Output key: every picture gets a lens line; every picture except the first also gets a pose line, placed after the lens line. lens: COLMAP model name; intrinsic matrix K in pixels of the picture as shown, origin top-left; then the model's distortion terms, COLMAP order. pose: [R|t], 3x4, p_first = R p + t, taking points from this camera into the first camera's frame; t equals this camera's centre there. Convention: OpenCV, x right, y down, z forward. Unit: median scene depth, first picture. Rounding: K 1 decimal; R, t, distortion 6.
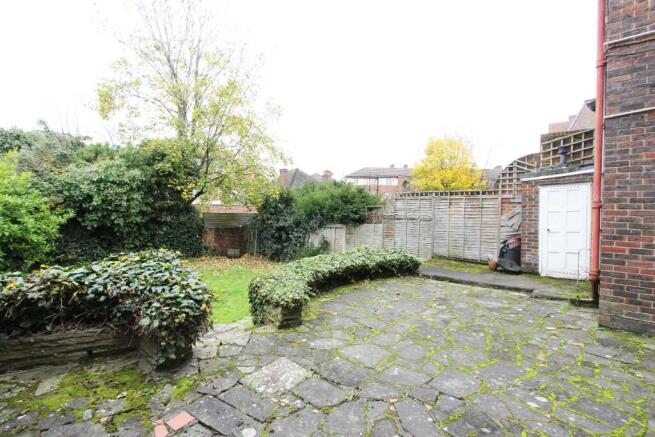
lens RADIAL K [[305.4, 0, 325.6], [0, 305.4, 216.1], [0, 0, 1]] dist [-0.017187, 0.001916]
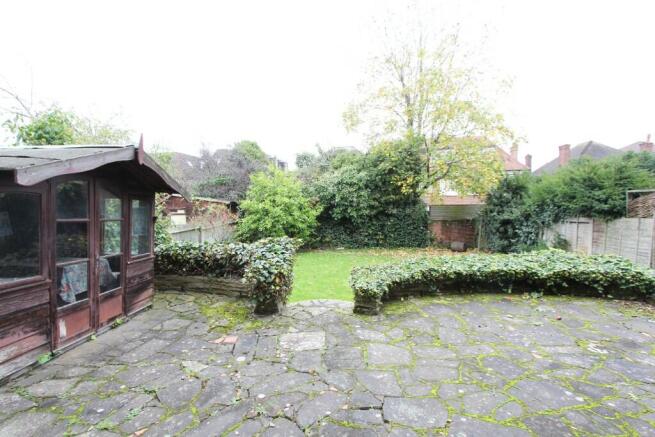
lens RADIAL K [[305.4, 0, 314.5], [0, 305.4, 217.2], [0, 0, 1]] dist [-0.017187, 0.001916]
pose [[0.640216, 0.008857, -0.768144, 0.202637], [0.017340, 0.999512, 0.025977, -0.004840], [0.767999, -0.029951, 0.639750, 0.058150]]
